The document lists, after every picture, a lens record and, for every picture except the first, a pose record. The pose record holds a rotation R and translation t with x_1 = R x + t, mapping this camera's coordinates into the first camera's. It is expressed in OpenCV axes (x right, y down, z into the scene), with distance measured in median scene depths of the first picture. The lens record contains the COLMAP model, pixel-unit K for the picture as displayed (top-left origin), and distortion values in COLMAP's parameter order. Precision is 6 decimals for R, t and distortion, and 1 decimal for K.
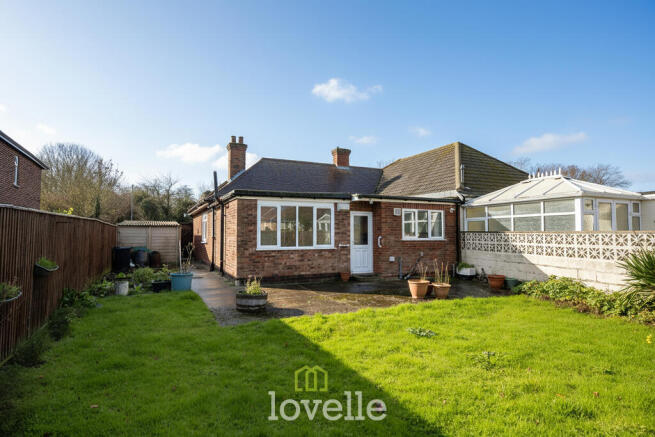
lens RADIAL K [[365.4, 0, 327.5], [0, 365.4, 218.5], [0, 0, 1]] dist [0.001063, 0.000255]
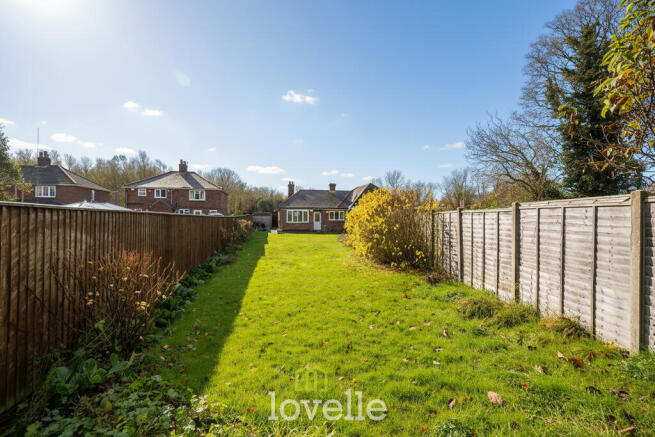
lens RADIAL K [[291.5, 0, 327.5], [0, 291.5, 218.5], [0, 0, 1]] dist [-0.024188, -0.000028]
pose [[0.971097, 0.005093, -0.238630, 0.772578], [0.007765, 0.998569, 0.052911, -0.093665], [0.238558, -0.053235, 0.969668, -1.519913]]
